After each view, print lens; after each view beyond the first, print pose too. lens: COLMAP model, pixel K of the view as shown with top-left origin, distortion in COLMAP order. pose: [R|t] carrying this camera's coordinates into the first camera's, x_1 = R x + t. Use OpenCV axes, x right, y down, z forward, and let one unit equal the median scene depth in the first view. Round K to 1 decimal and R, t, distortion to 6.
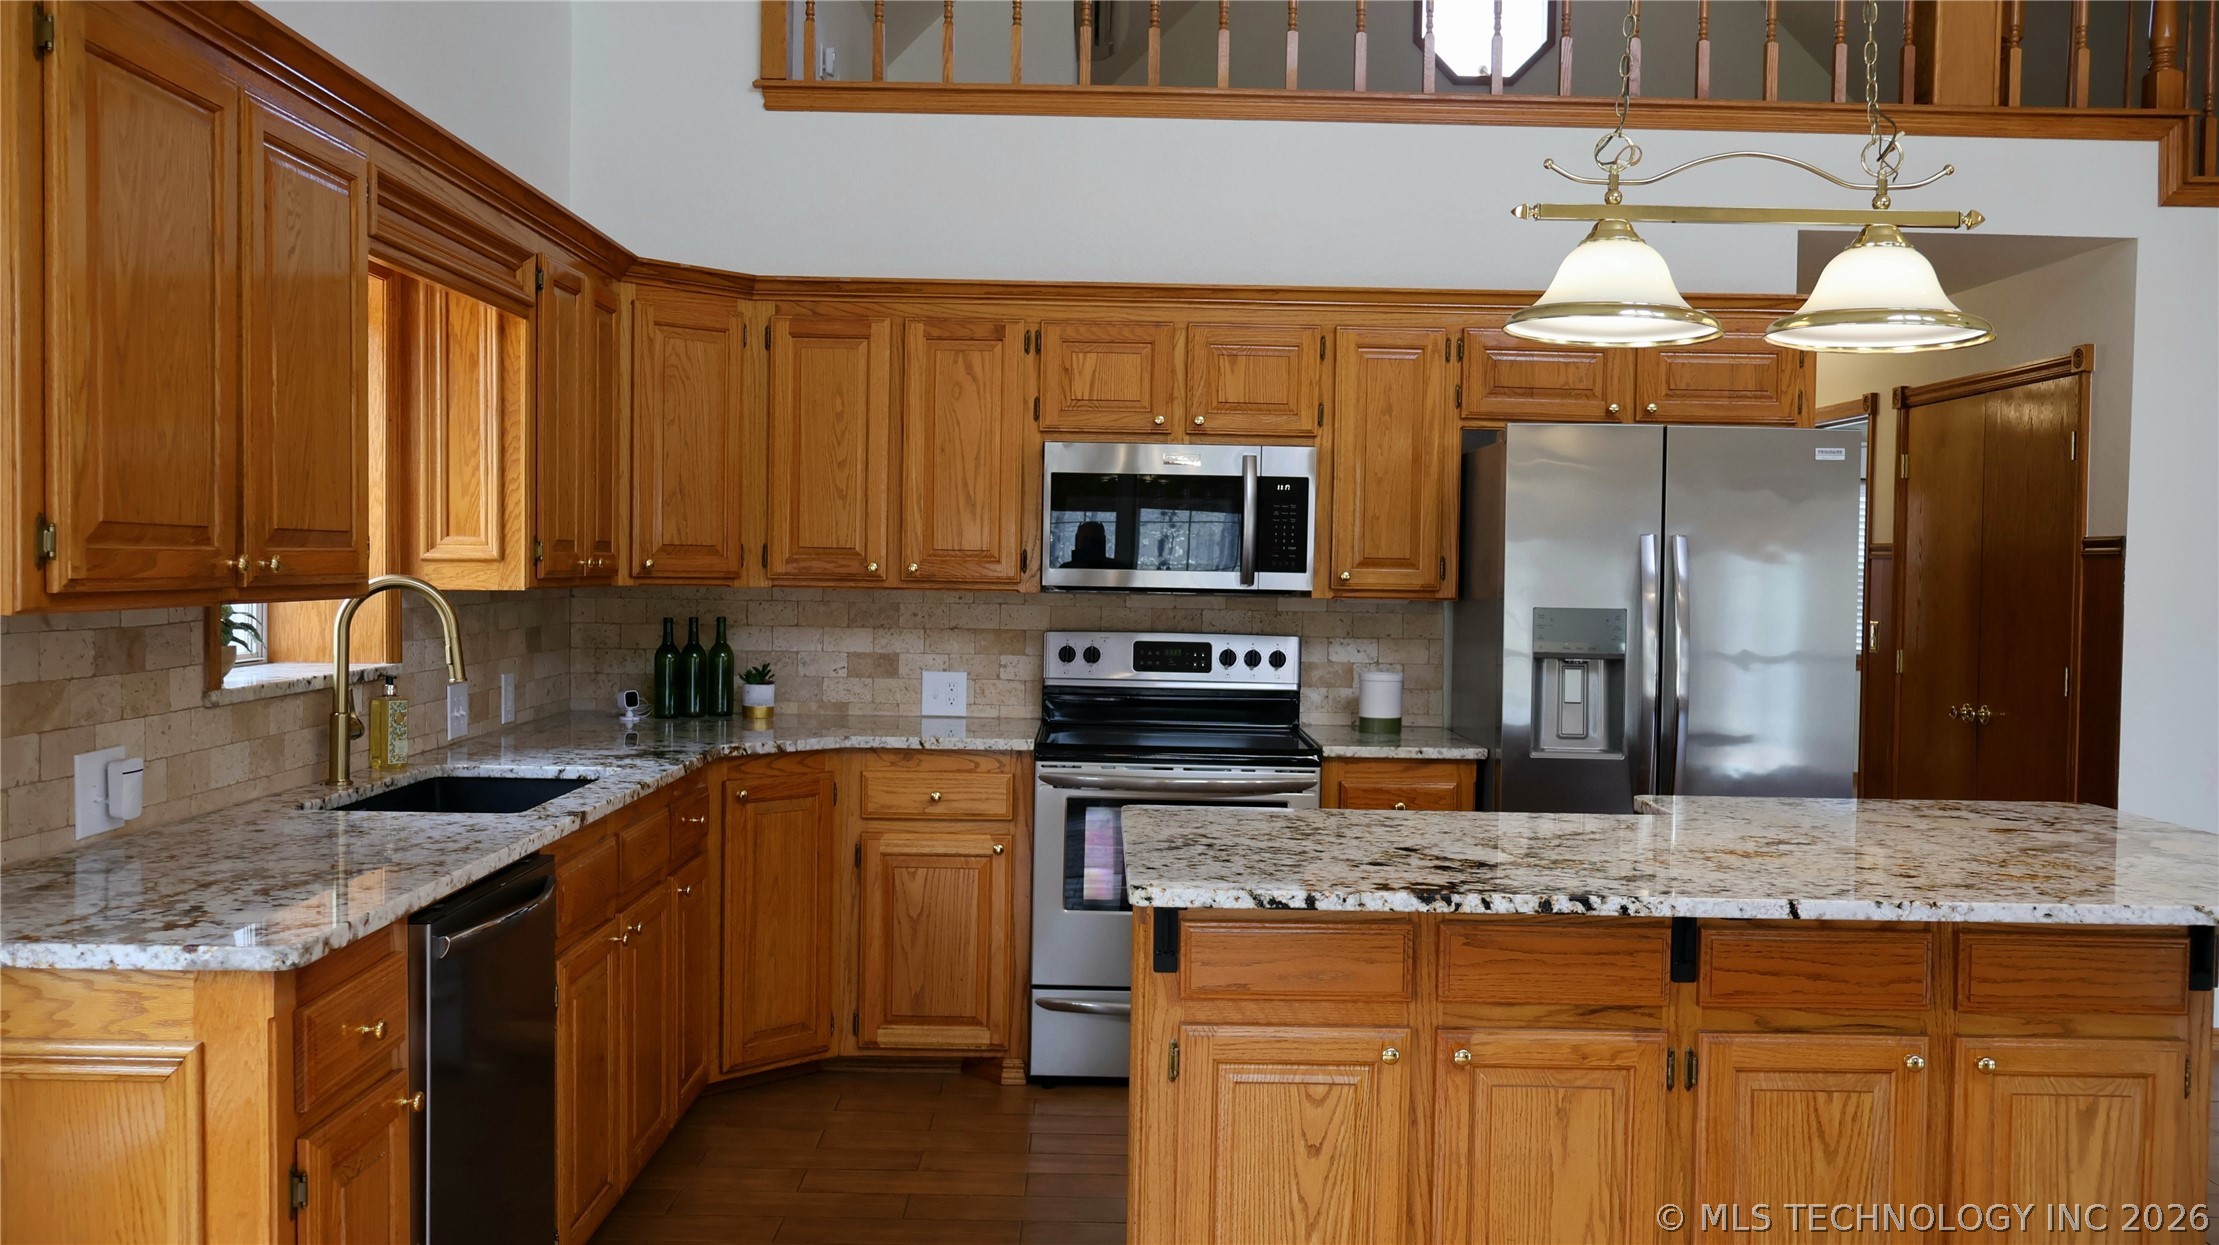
lens RADIAL K [[1858.2, 0, 1107.5], [0, 1858.2, 620.7], [0, 0, 1]] dist [-0.001781, 0.002007]
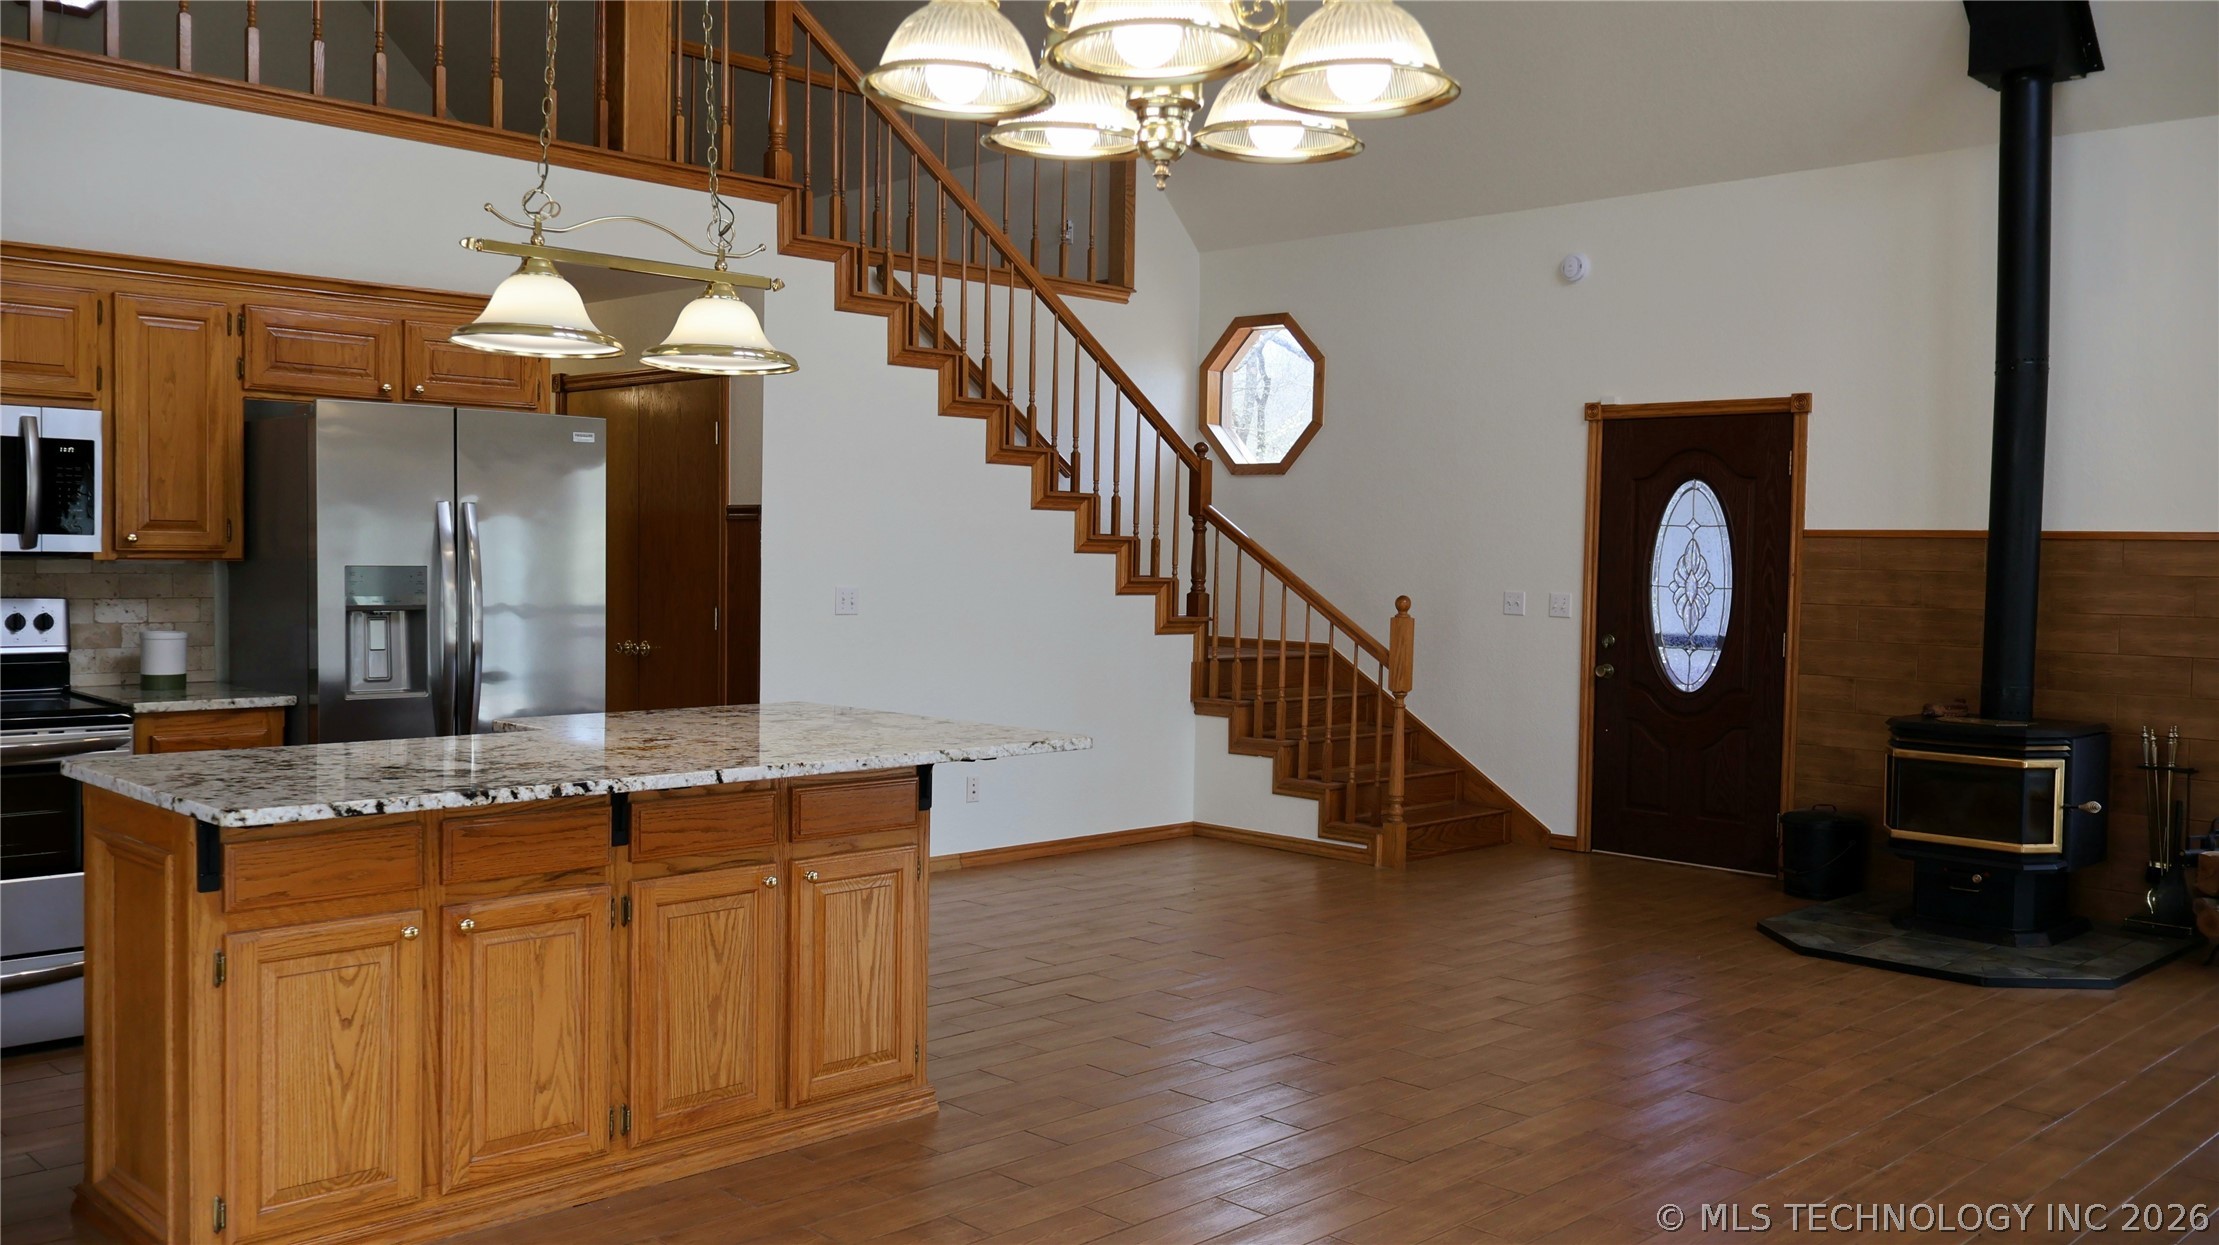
lens RADIAL K [[1858.2, 0, 1115.1], [0, 1858.2, 616.2], [0, 0, 1]] dist [-0.001781, 0.002007]
pose [[0.708891, -0.033086, 0.704542, -0.220684], [0.018218, 0.999425, 0.028604, -0.000336], [-0.705083, -0.007442, 0.709086, -0.113034]]
